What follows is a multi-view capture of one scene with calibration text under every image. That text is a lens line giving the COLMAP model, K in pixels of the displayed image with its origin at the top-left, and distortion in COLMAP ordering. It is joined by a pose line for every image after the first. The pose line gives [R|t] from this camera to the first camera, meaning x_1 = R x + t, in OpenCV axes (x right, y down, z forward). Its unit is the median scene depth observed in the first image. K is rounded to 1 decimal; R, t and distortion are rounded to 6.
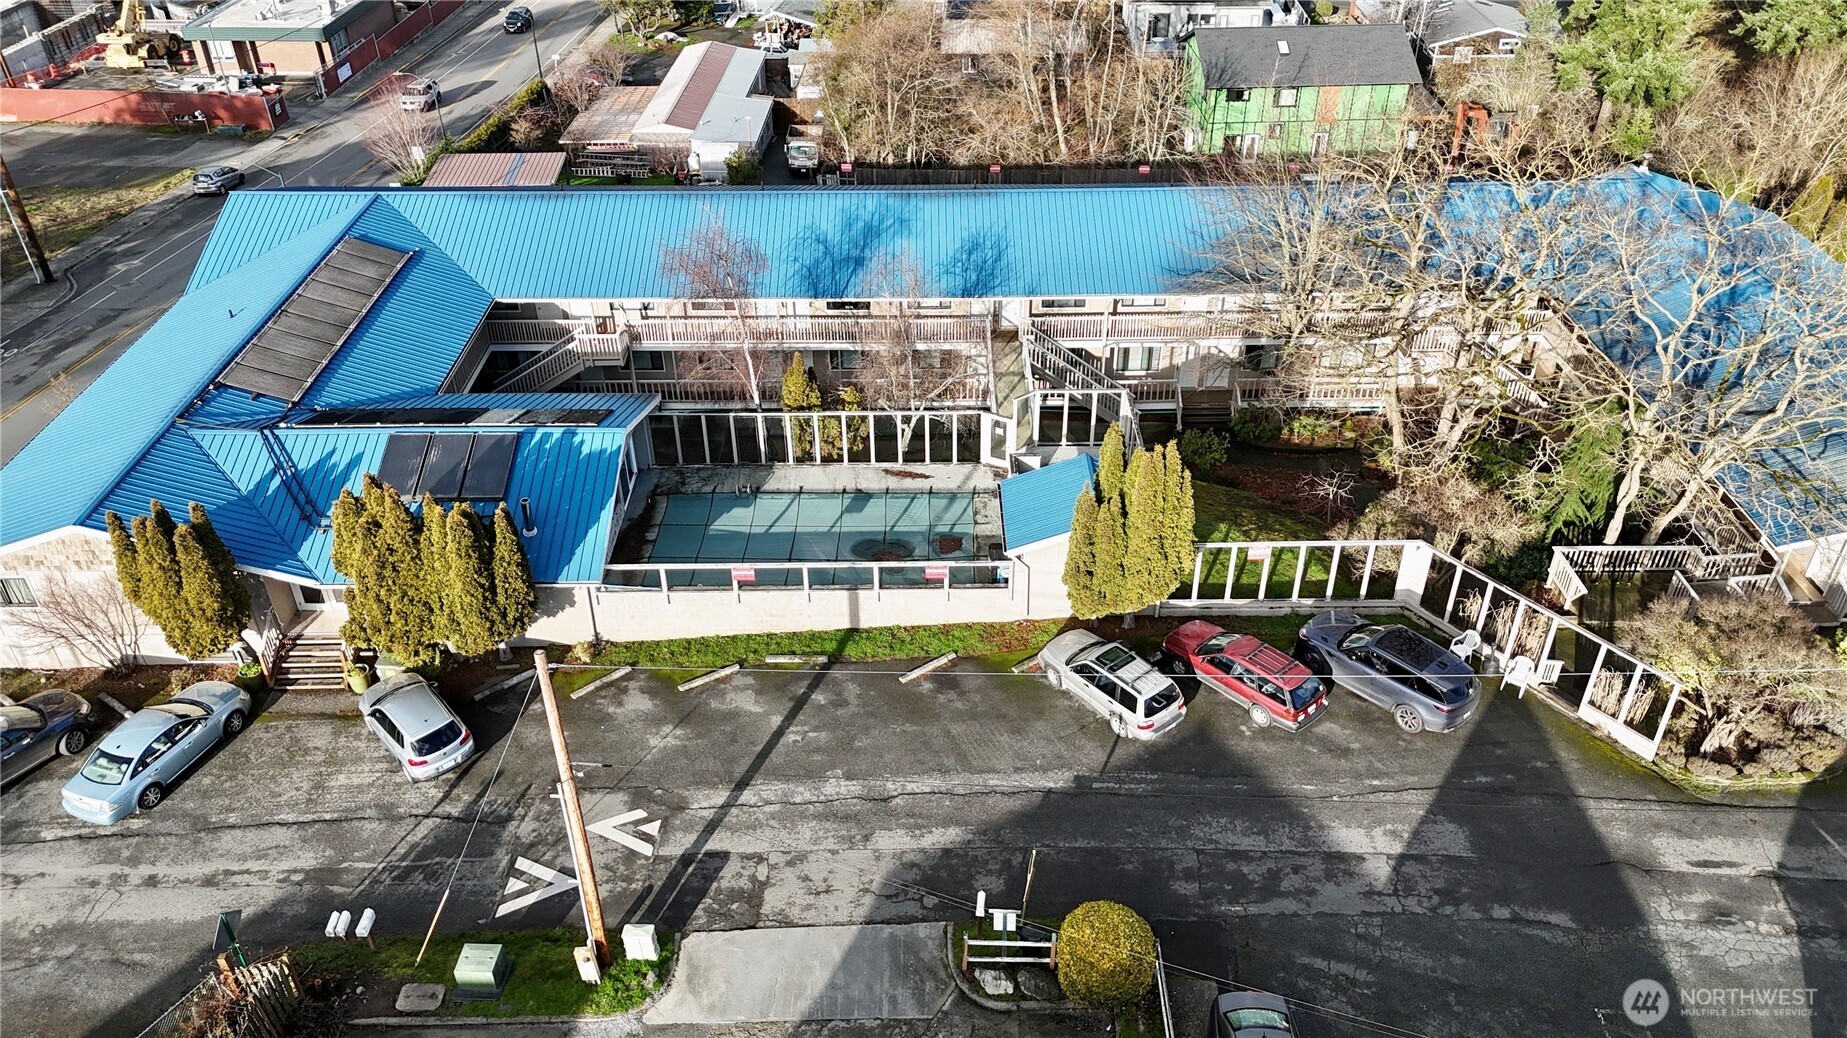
lens RADIAL K [[1413.1, 0, 923.5], [0, 1413.1, 519.0], [0, 0, 1]] dist [0.083867, -0.095941]
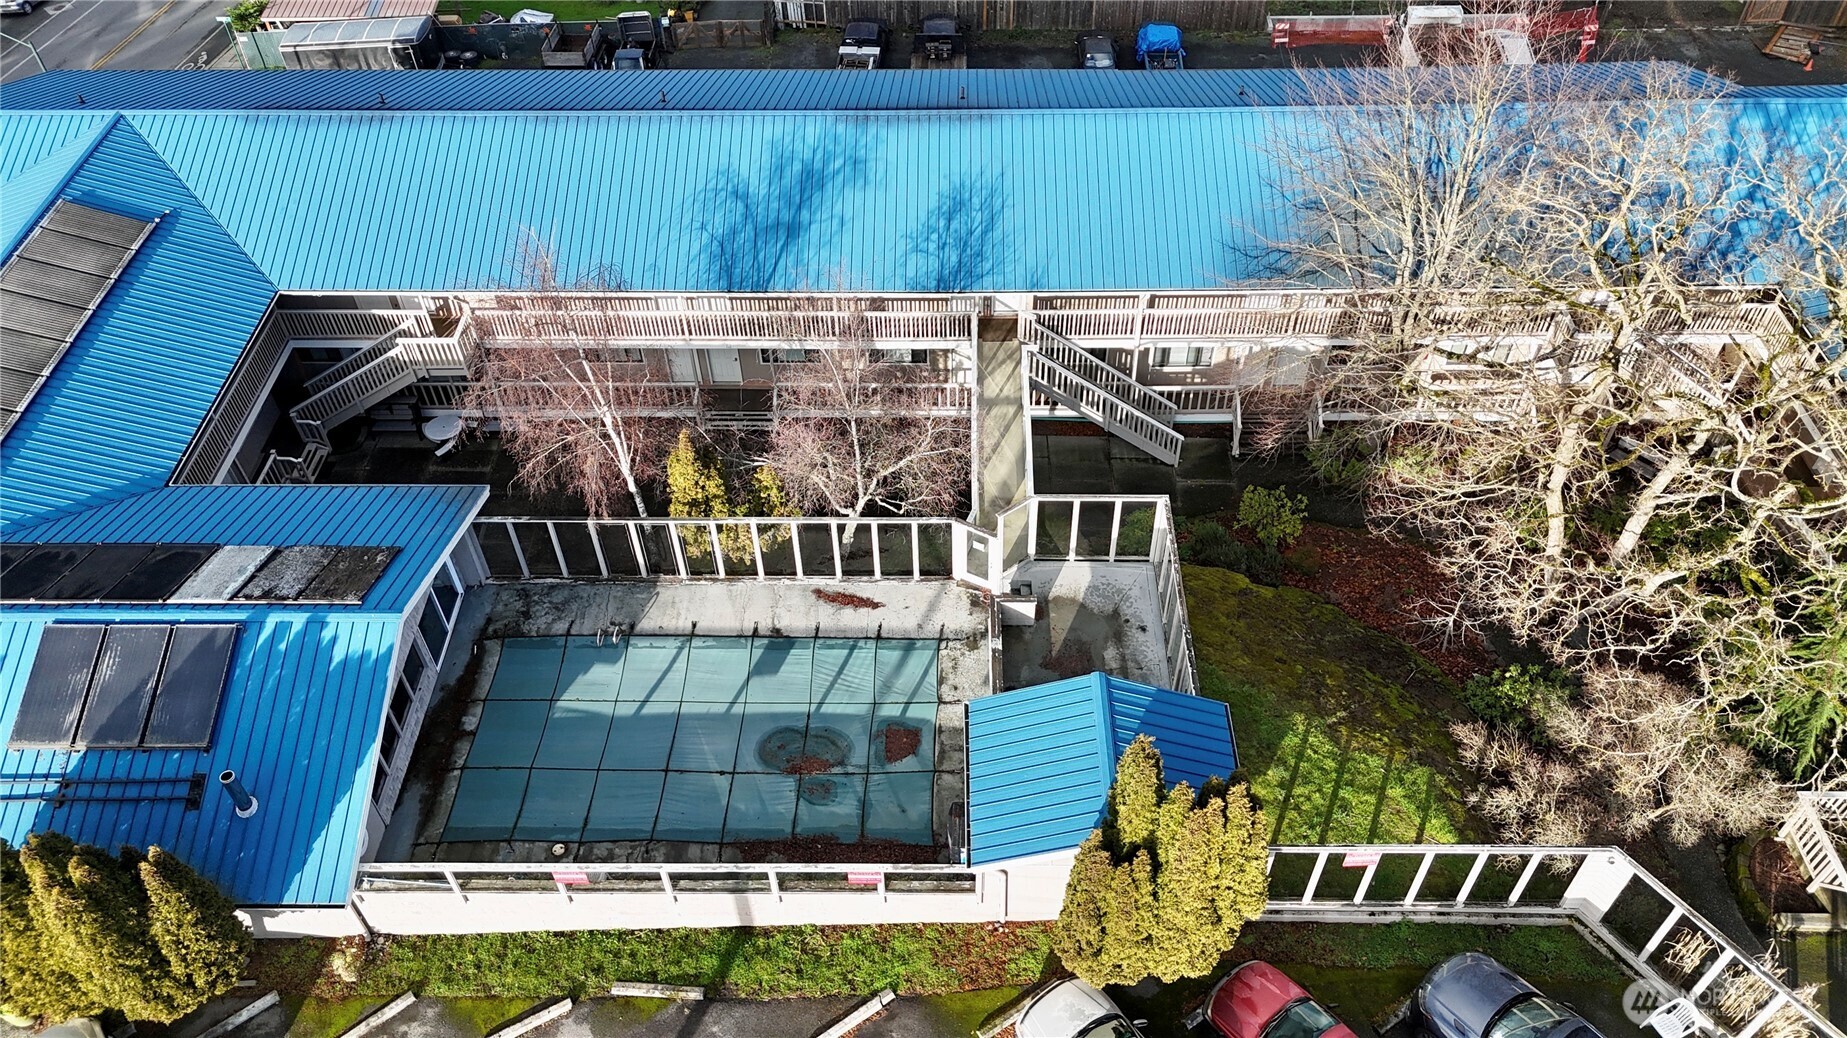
lens RADIAL K [[1413.1, 0, 923.5], [0, 1413.1, 519.0], [0, 0, 1]] dist [0.083867, -0.095941]
pose [[0.999781, 0.006879, -0.019778, 0.040131], [-0.002619, 0.978159, 0.207843, -0.217232], [0.020776, -0.207745, 0.977962, 0.323240]]
